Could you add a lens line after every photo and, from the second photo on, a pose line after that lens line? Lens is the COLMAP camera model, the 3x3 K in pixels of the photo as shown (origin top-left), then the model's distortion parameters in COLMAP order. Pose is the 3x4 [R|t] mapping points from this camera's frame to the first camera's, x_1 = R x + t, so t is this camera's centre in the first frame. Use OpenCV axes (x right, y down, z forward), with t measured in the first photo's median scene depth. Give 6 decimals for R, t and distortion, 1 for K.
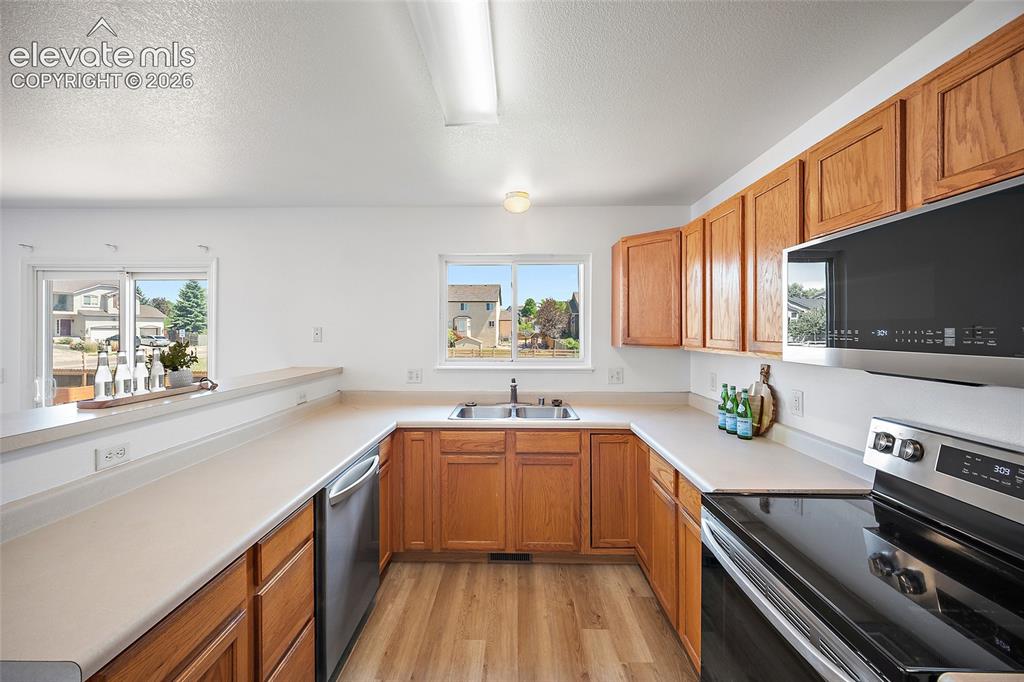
lens RADIAL K [[406.6, 0, 507.9], [0, 406.6, 331.6], [0, 0, 1]] dist [-0.003607, -0.000133]
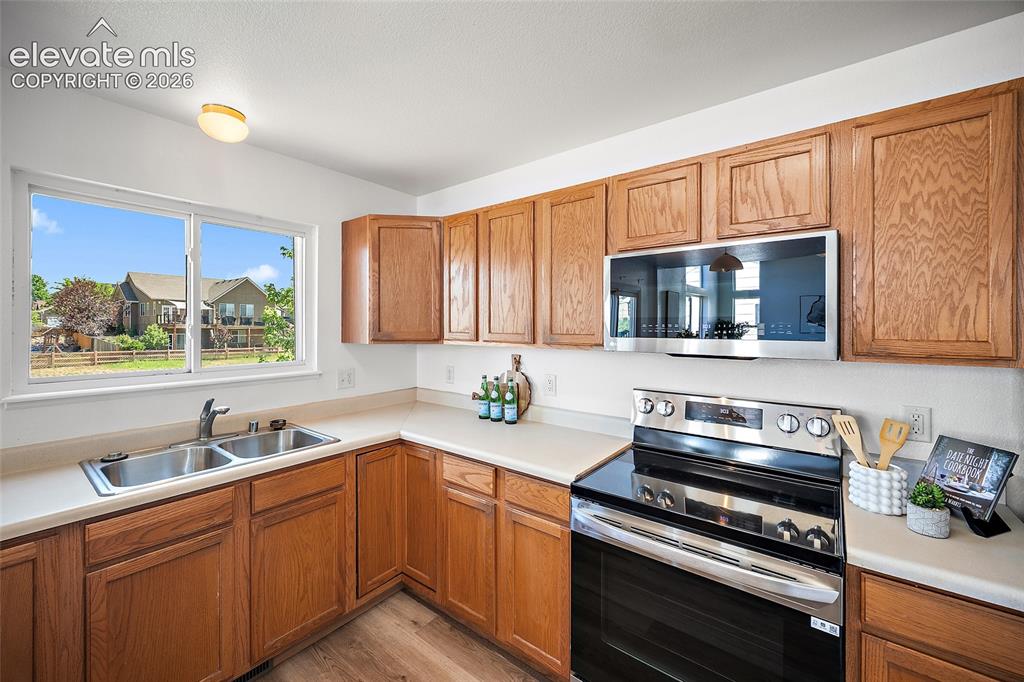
lens RADIAL K [[406.6, 0, 506.4], [0, 406.6, 325.4], [0, 0, 1]] dist [-0.003607, -0.000133]
pose [[0.604392, -0.000044, 0.796687, -0.219578], [0.000533, 1.000000, -0.000349, 0.000024], [-0.796687, 0.000636, 0.604392, 0.257254]]
